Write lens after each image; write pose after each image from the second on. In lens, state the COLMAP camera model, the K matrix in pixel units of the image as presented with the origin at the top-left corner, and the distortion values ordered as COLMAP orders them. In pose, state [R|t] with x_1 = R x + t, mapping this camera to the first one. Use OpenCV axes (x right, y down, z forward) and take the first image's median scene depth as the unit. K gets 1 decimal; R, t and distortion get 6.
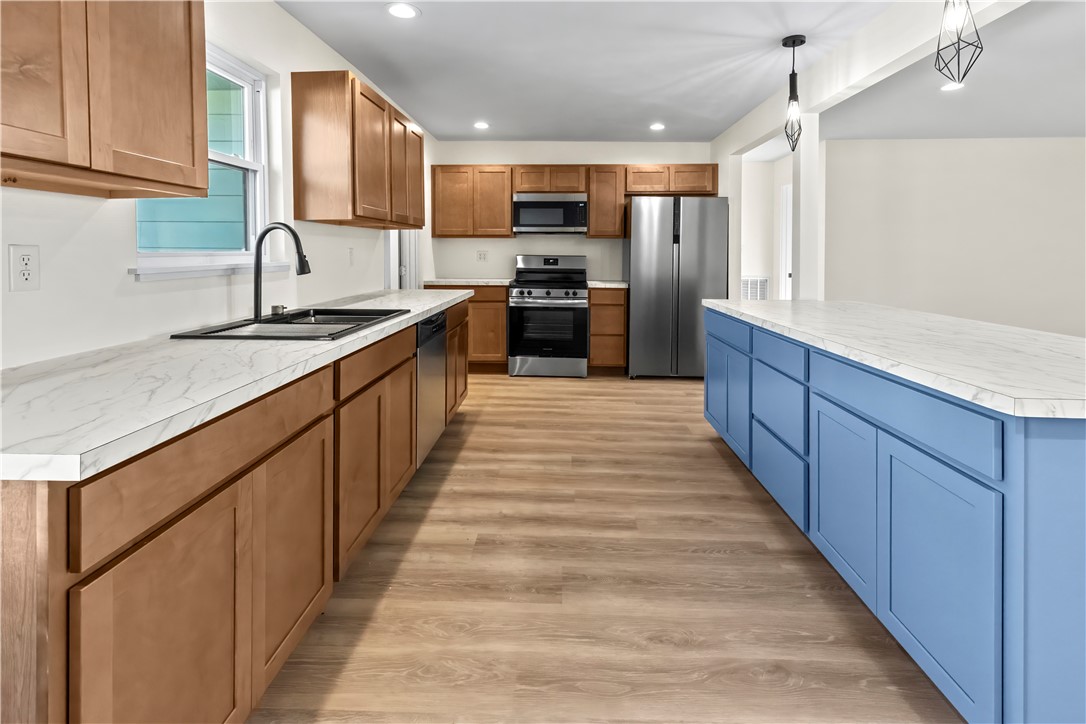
lens RADIAL K [[520.6, 0, 542.1], [0, 520.6, 254.7], [0, 0, 1]] dist [0.002342, -0.000402]
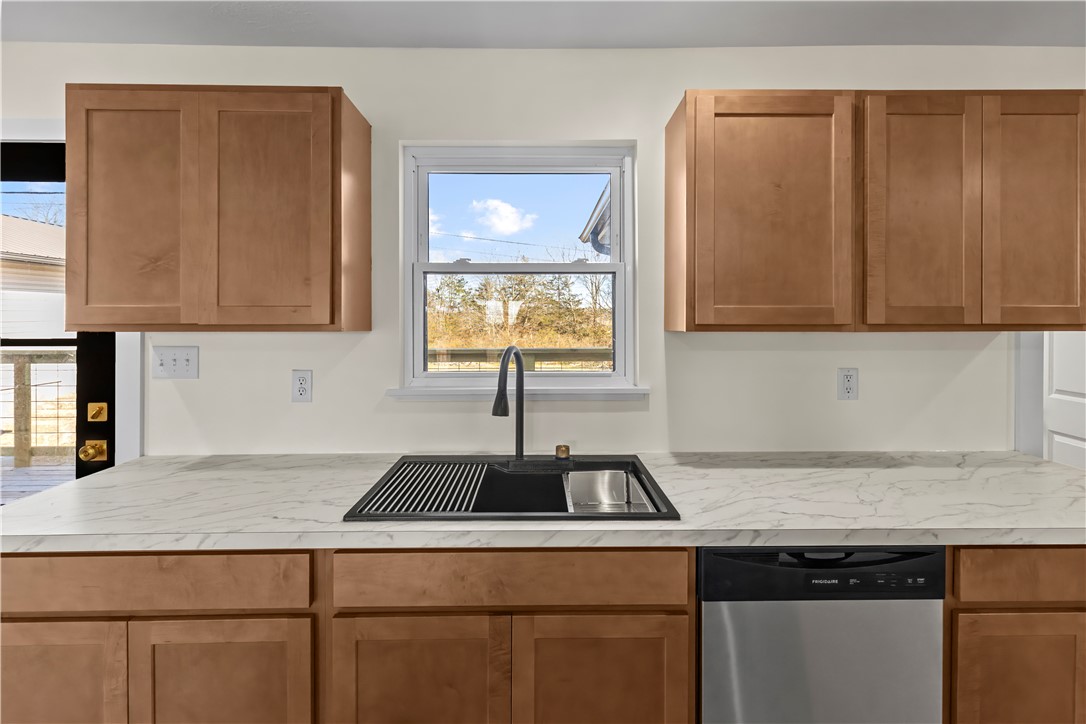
lens RADIAL K [[510.9, 0, 549.4], [0, 510.9, 321.2], [0, 0, 1]] dist [0.010074, 0.000066]
pose [[0.064640, 0.003132, -0.997904, 0.245431], [-0.007349, 0.999969, 0.002663, -0.087741], [0.997882, 0.007162, 0.064661, 0.864126]]
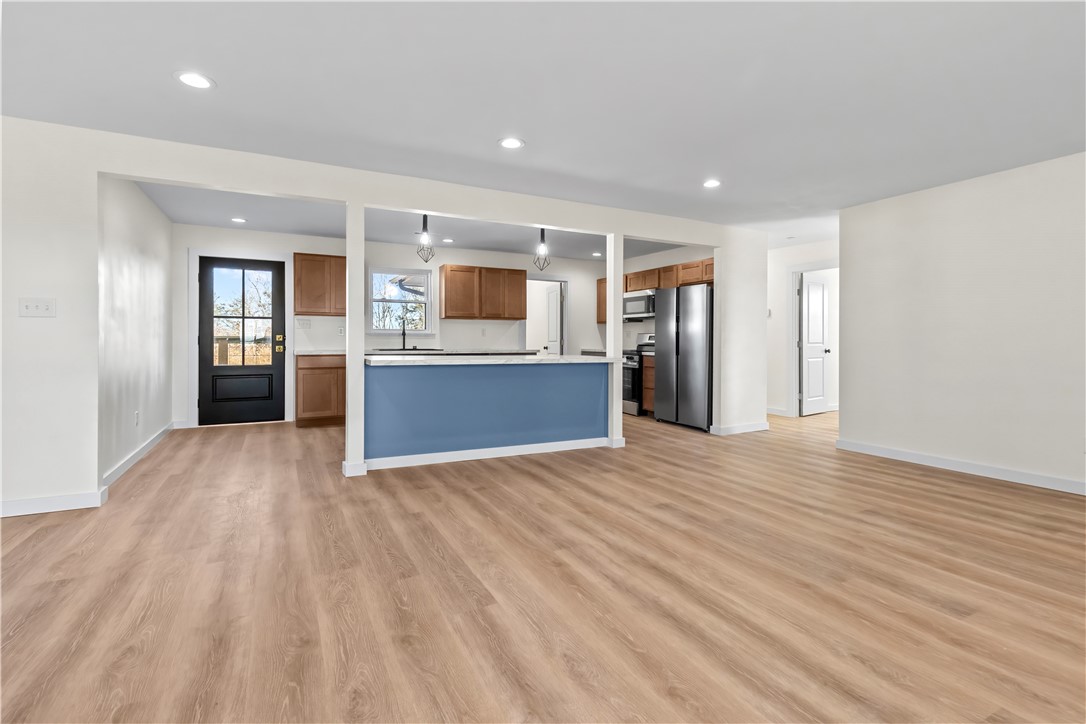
lens RADIAL K [[505.8, 0, 541.7], [0, 505.8, 340.9], [0, 0, 1]] dist [0.004780, 0.000268]
pose [[0.505386, 0.000915, -0.862893, 2.387694], [-0.008861, 0.999952, -0.004130, 0.067527], [0.862848, 0.009733, 0.505370, 0.098452]]
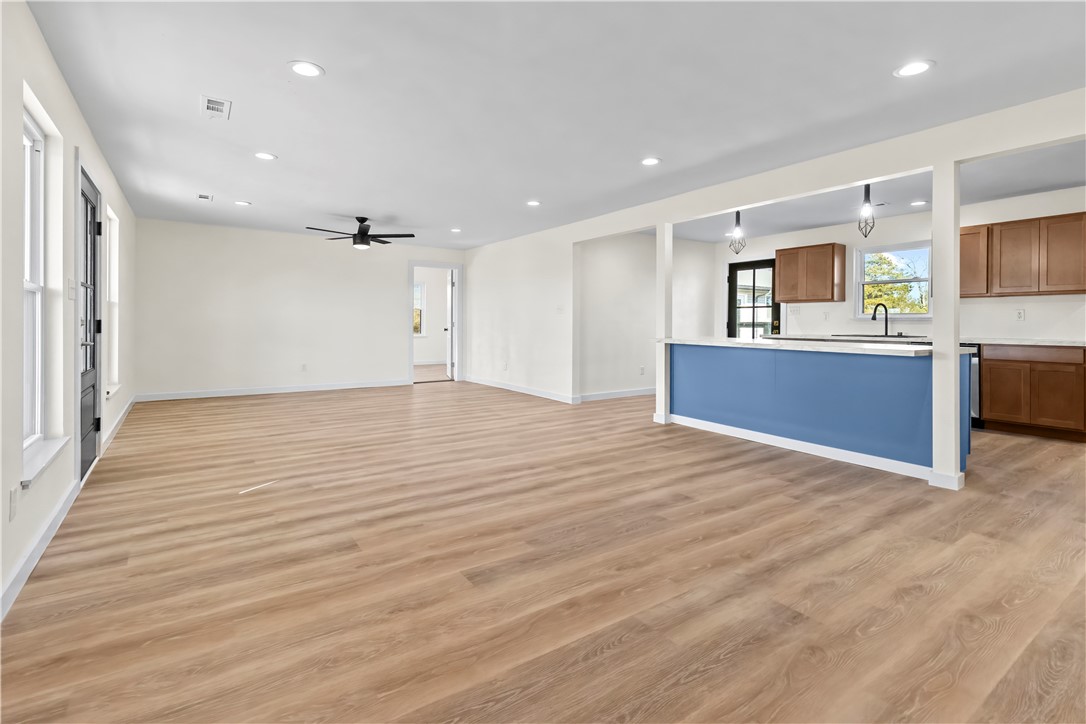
lens RADIAL K [[514.4, 0, 544.6], [0, 514.4, 321.0], [0, 0, 1]] dist [-0.000414, -0.000345]
pose [[-0.797105, -0.010596, -0.603747, 2.459870], [-0.012847, 0.999917, -0.000588, 0.059281], [0.603704, 0.007287, -0.797176, 1.894381]]
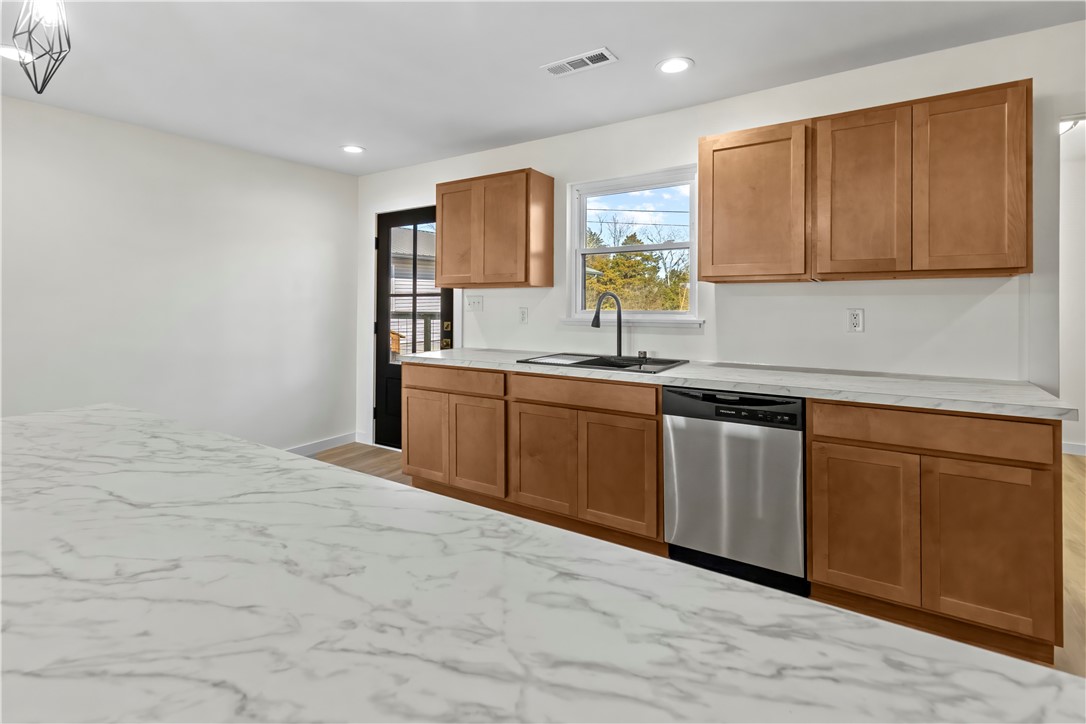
lens RADIAL K [[522.2, 0, 533.1], [0, 522.2, 298.3], [0, 0, 1]] dist [0.011711, 0.000052]
pose [[-0.513553, -0.007679, -0.858023, 0.749993], [-0.006234, 0.999967, -0.005218, -0.029766], [0.858035, 0.002669, -0.513584, 1.351980]]
